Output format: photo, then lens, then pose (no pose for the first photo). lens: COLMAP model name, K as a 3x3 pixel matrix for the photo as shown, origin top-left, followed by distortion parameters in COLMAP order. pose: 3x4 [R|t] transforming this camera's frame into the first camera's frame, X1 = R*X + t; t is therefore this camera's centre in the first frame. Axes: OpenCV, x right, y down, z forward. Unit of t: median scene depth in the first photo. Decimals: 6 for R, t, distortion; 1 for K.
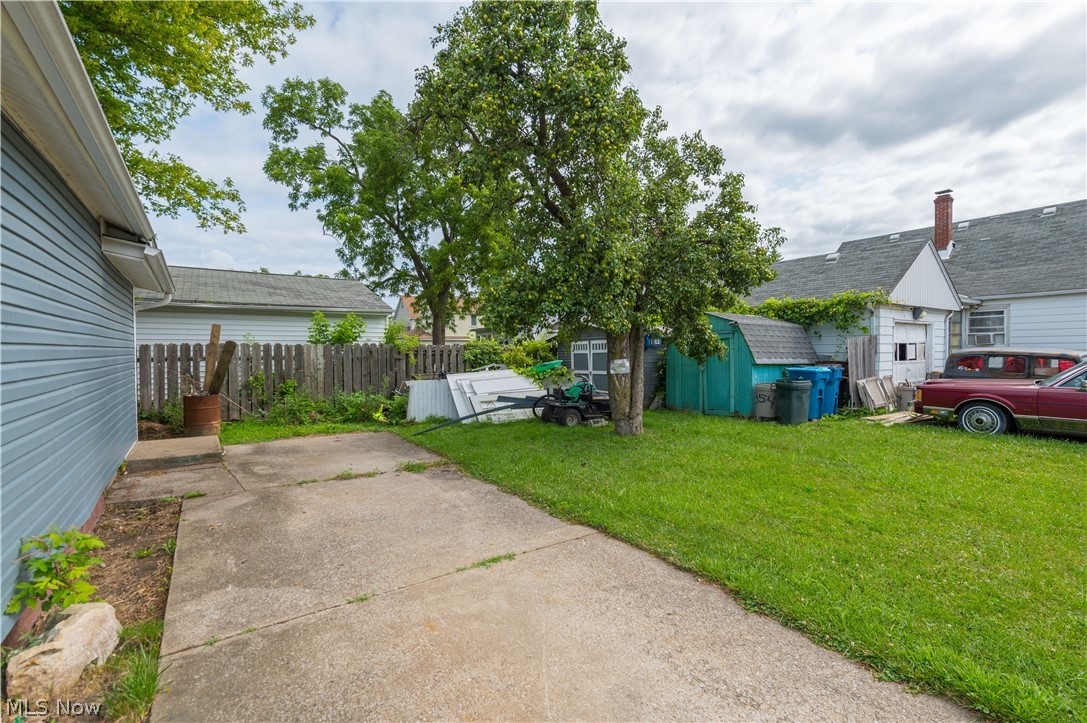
lens RADIAL K [[491.0, 0, 539.8], [0, 491.0, 341.6], [0, 0, 1]] dist [-0.000658, -0.000762]
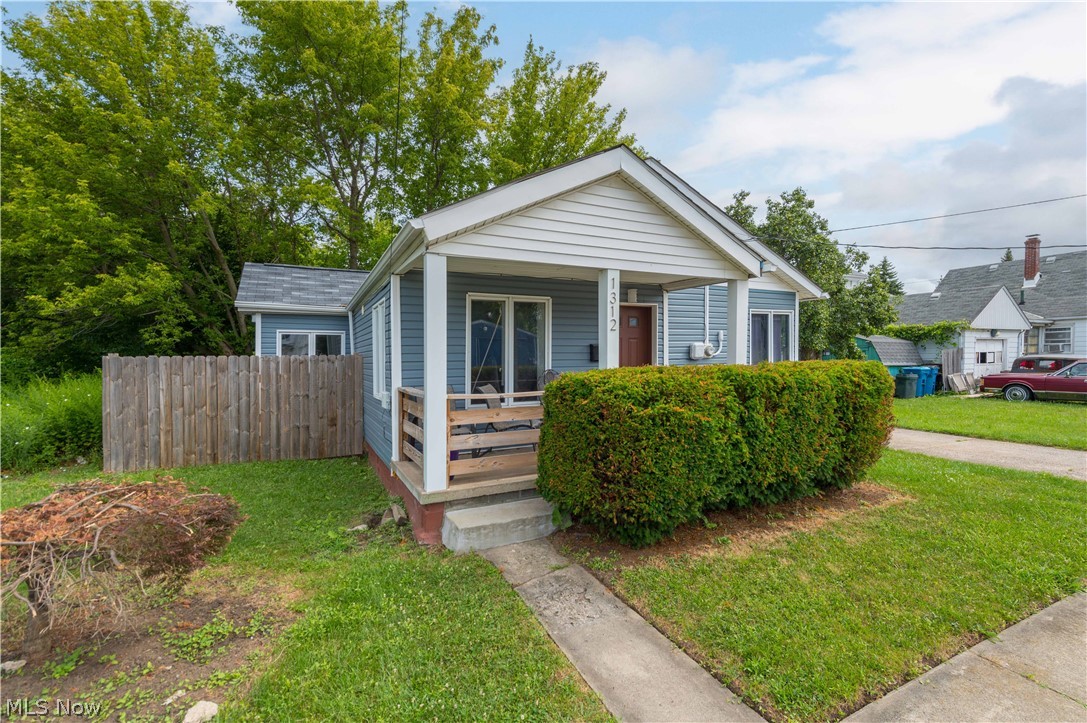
lens RADIAL K [[491.0, 0, 546.8], [0, 491.0, 366.1], [0, 0, 1]] dist [-0.000658, -0.000762]
pose [[0.988822, -0.004047, -0.149049, -0.448432], [0.009527, 0.999304, 0.036069, -0.024466], [0.148799, -0.037086, 0.988172, -0.838337]]
